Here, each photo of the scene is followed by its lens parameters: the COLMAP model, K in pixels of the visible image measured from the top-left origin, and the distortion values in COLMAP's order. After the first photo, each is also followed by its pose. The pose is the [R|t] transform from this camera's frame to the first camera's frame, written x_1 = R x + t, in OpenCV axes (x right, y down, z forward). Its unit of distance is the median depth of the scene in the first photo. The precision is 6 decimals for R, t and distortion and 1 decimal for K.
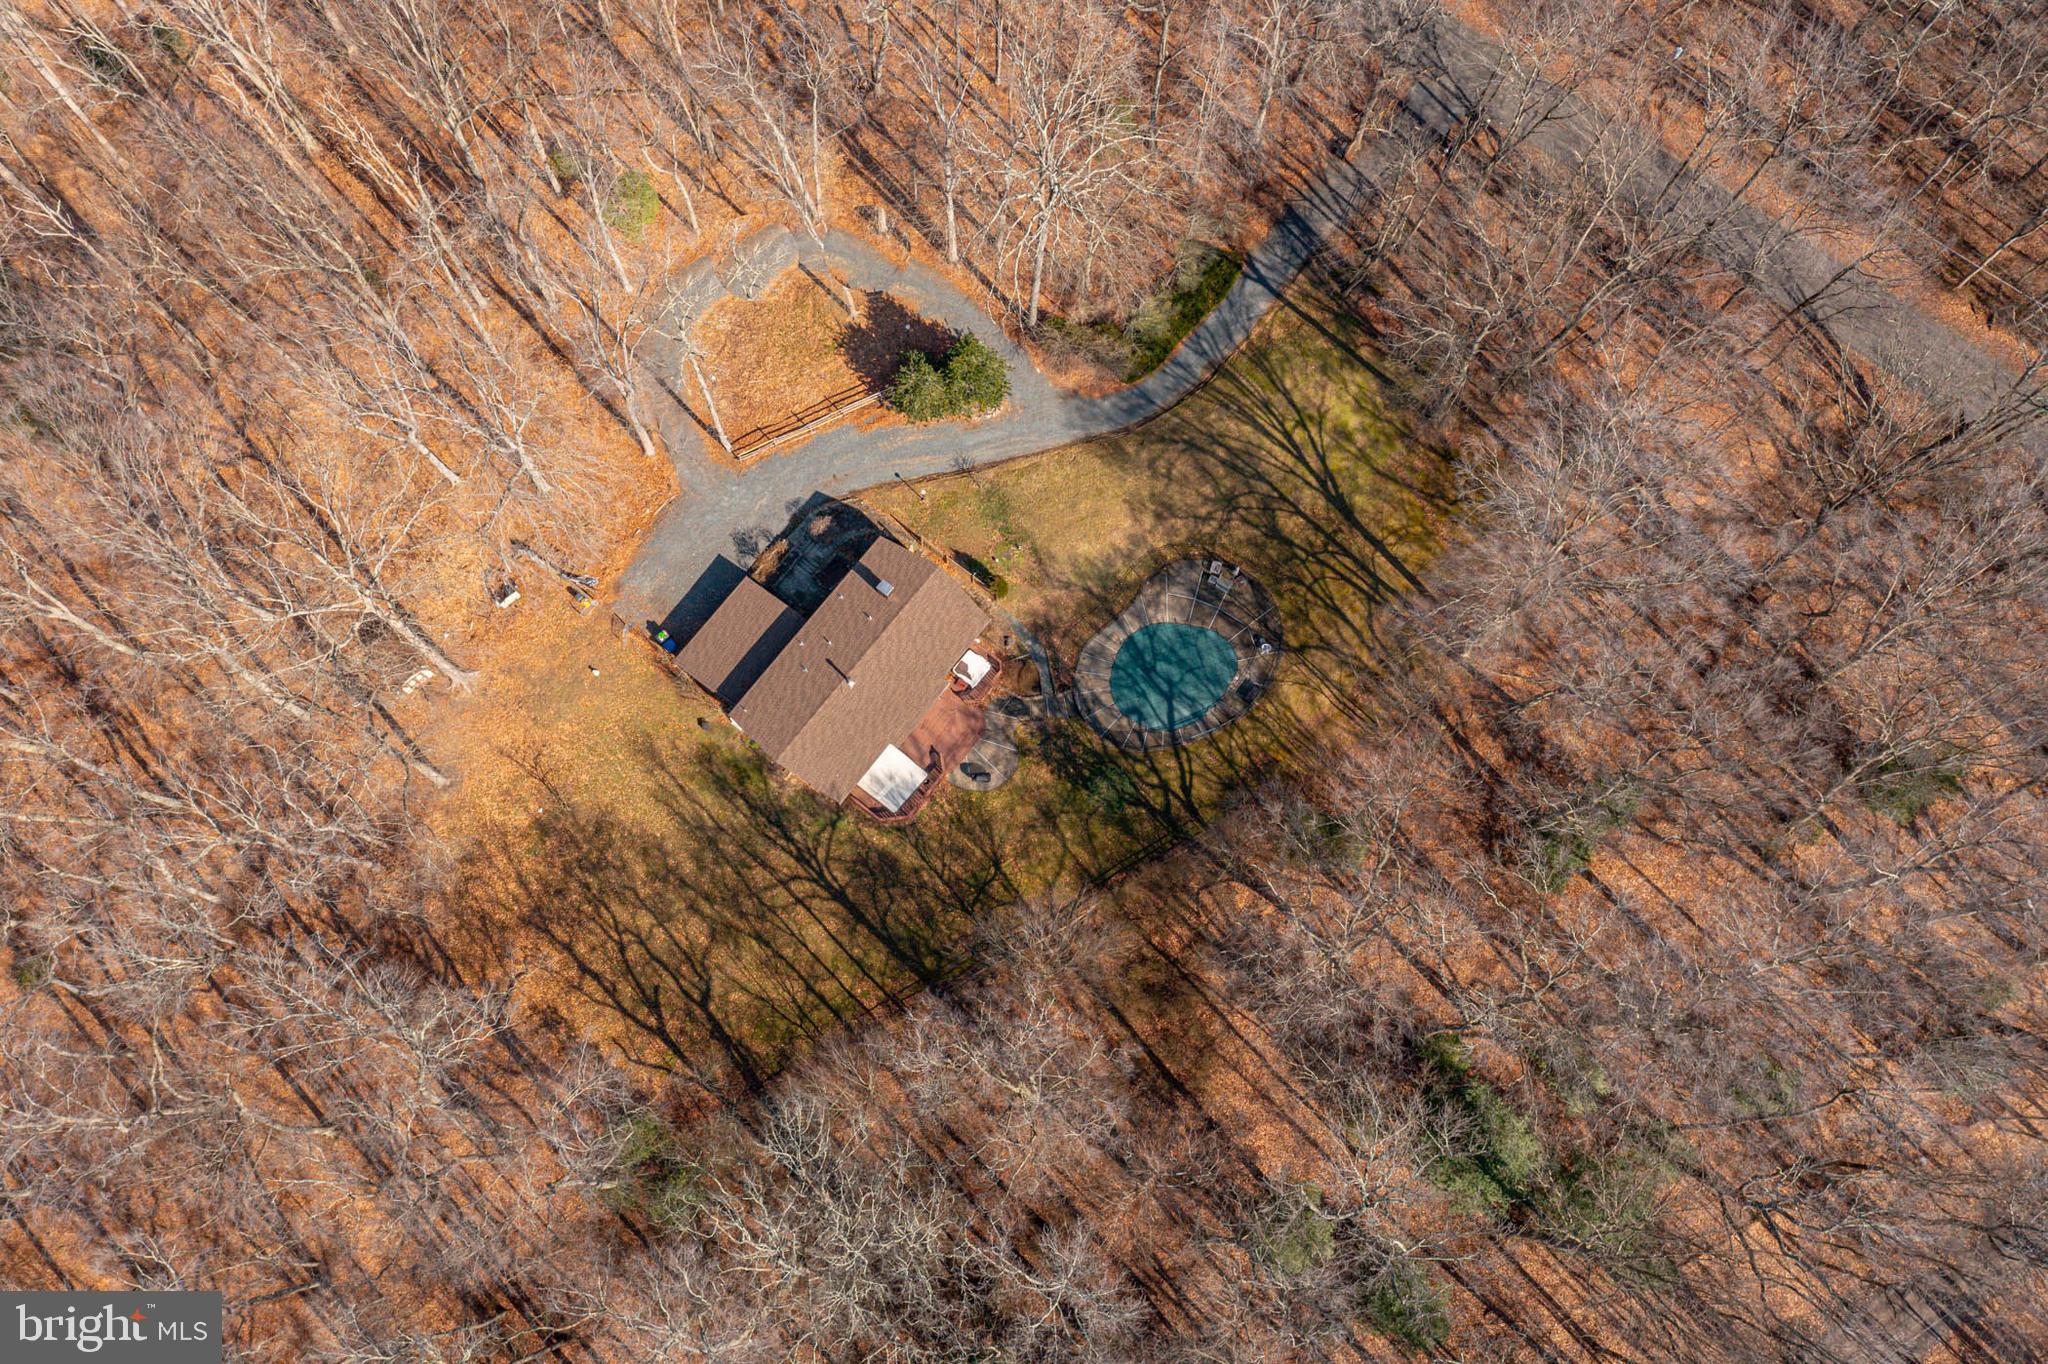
lens RADIAL K [[1614.5, 0, 1030.2], [0, 1614.5, 670.0], [0, 0, 1]] dist [0.005631, 0.001341]
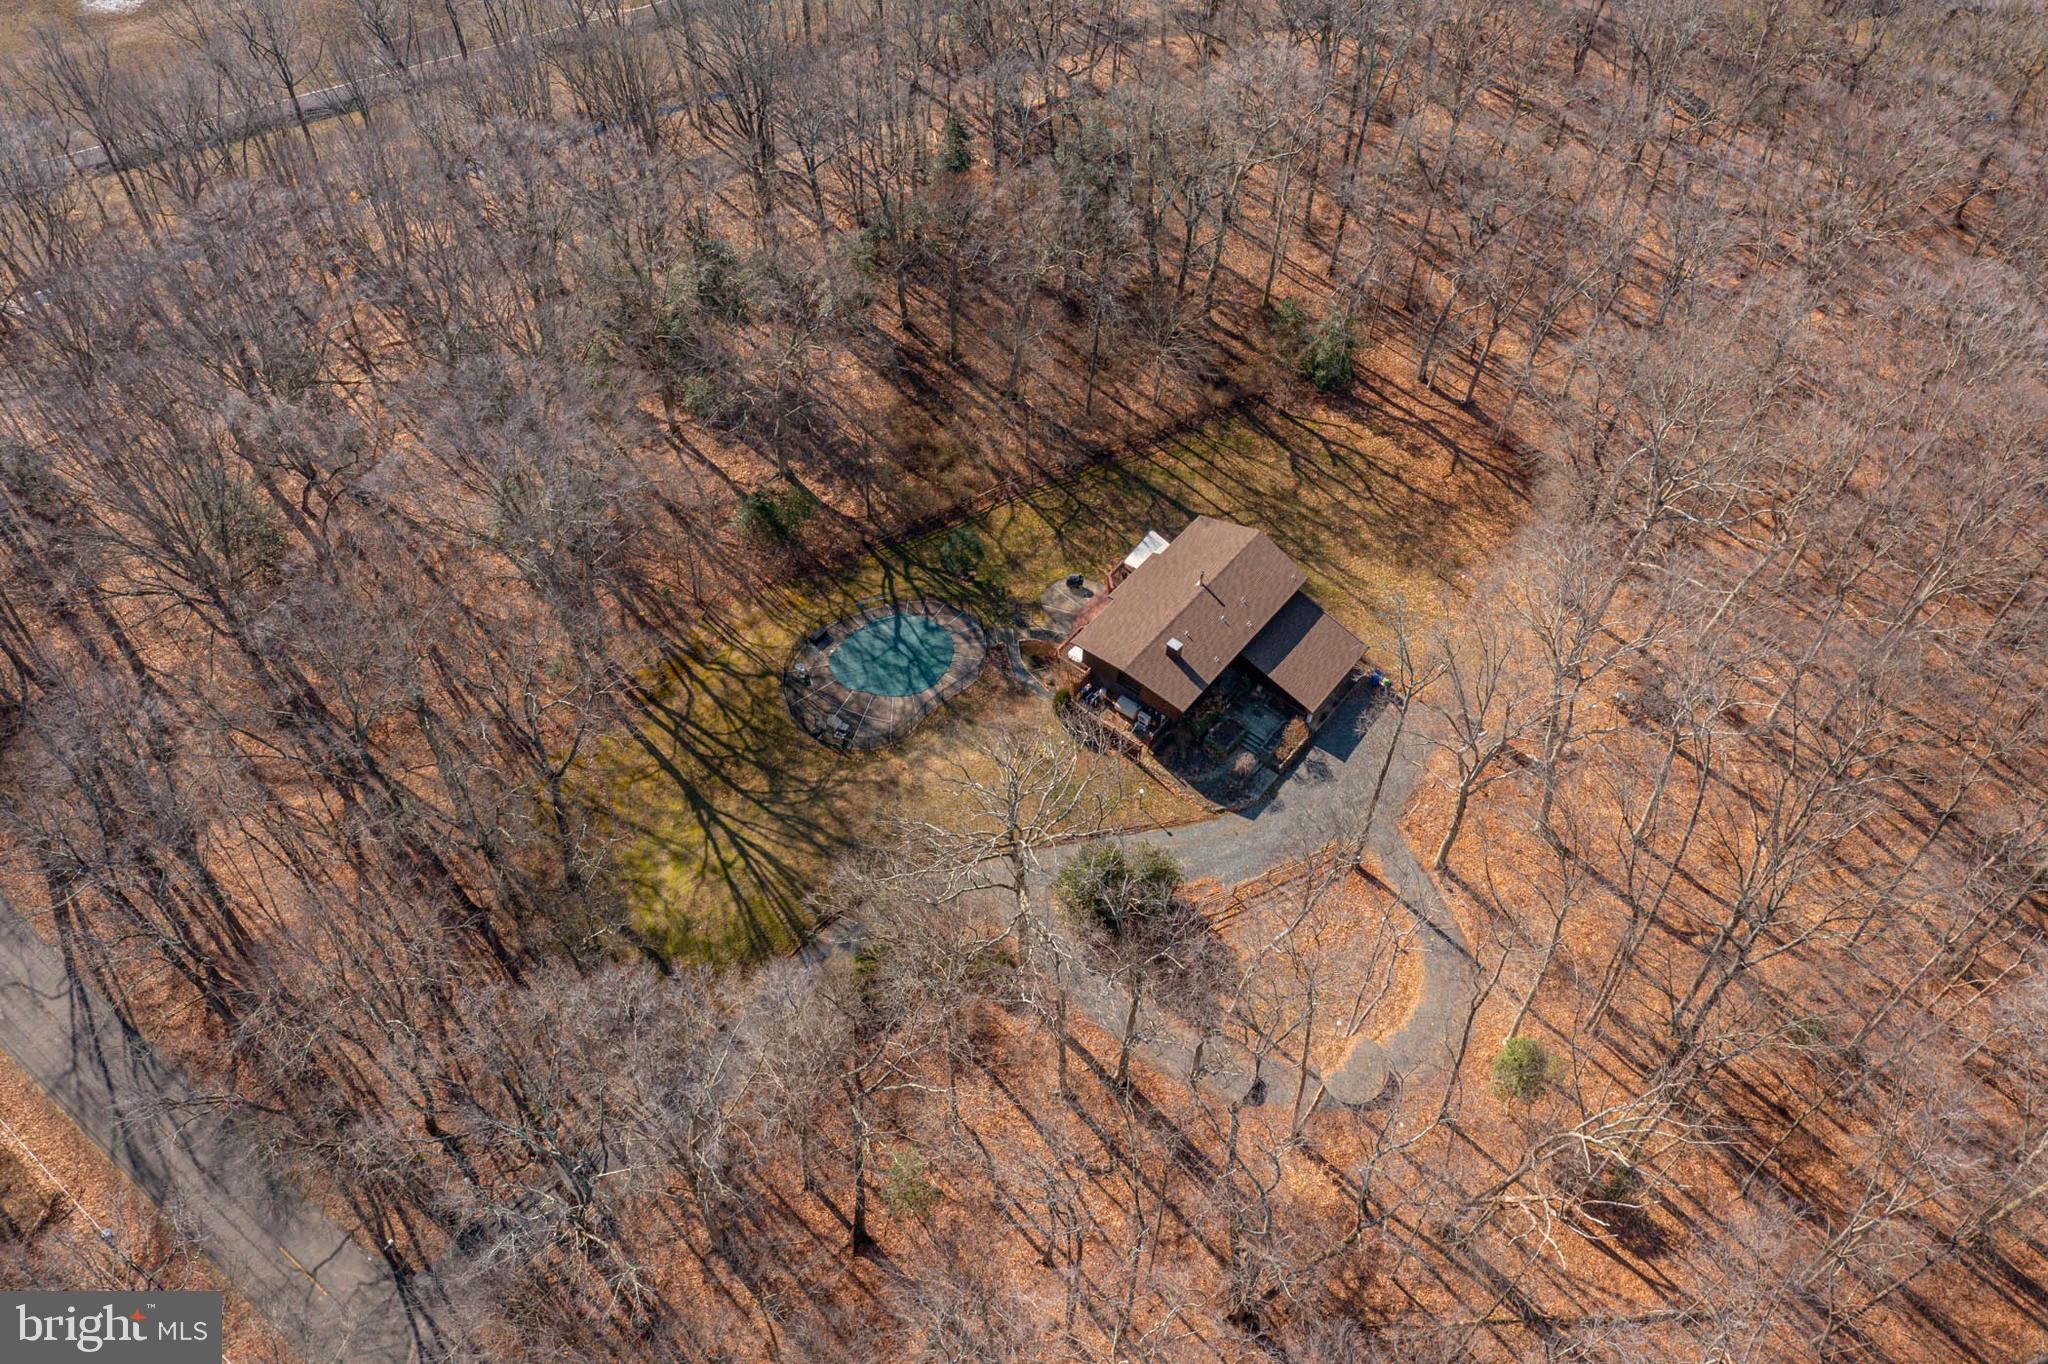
lens RADIAL K [[1614.5, 0, 1013.1], [0, 1614.5, 659.9], [0, 0, 1]] dist [0.005631, 0.001341]
pose [[-0.999123, -0.036380, -0.020707, 0.031969], [0.004986, -0.594570, 0.804028, -0.840423], [-0.041562, 0.803220, 0.594231, 0.380331]]
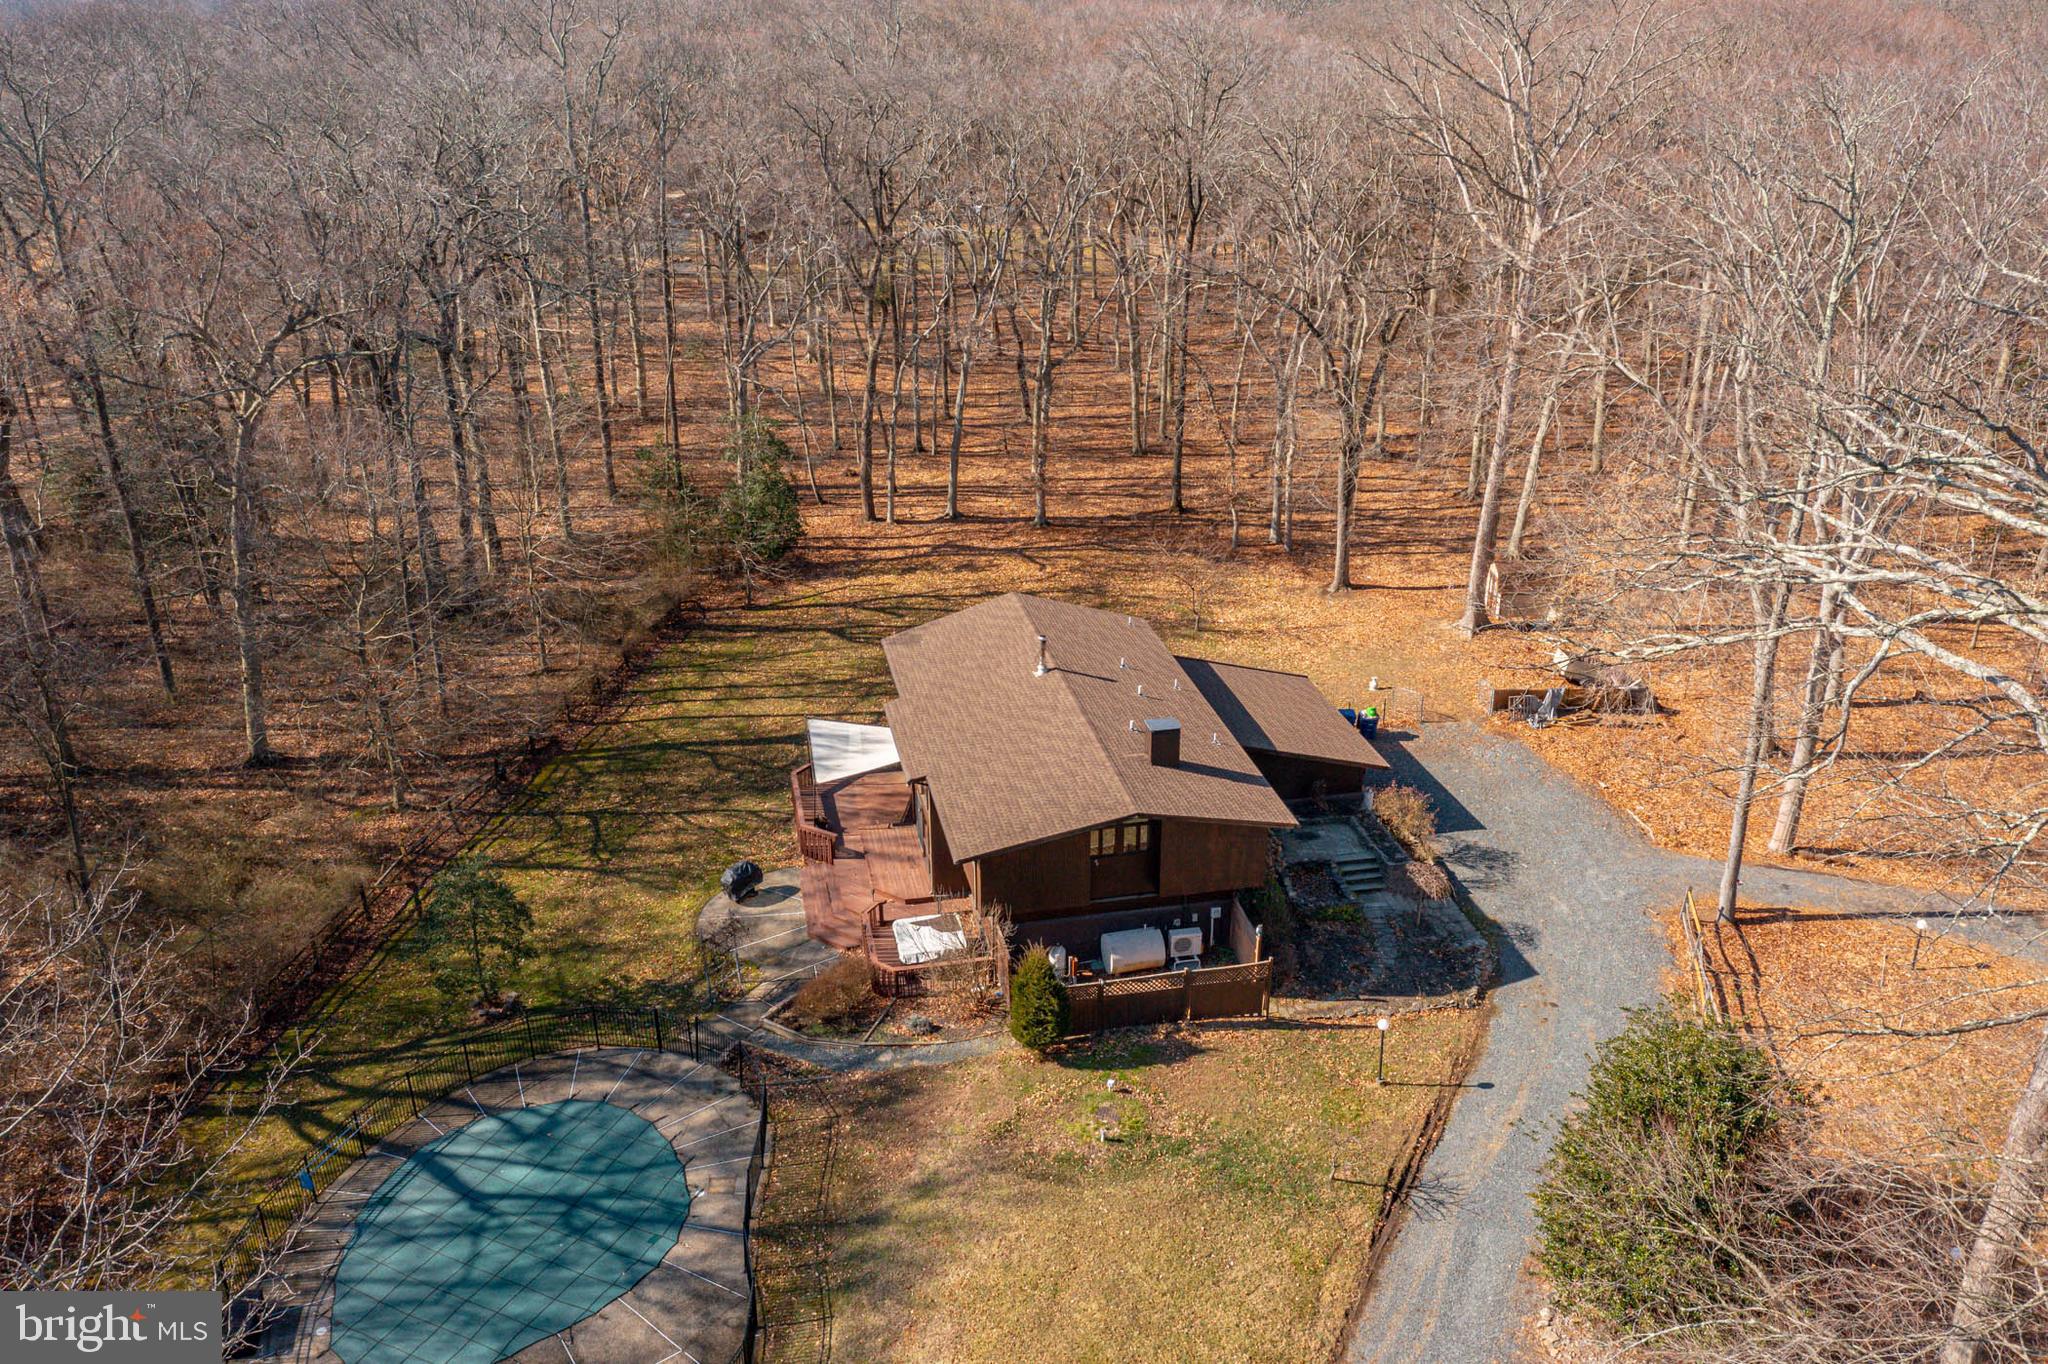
lens RADIAL K [[1614.5, 0, 1027.0], [0, 1614.5, 681.9], [0, 0, 1]] dist [0.005631, 0.001341]
pose [[-0.649162, 0.294039, -0.701520, 0.218507], [-0.736983, -0.014862, 0.675748, -0.298112], [0.188270, 0.955678, 0.226349, 0.840231]]
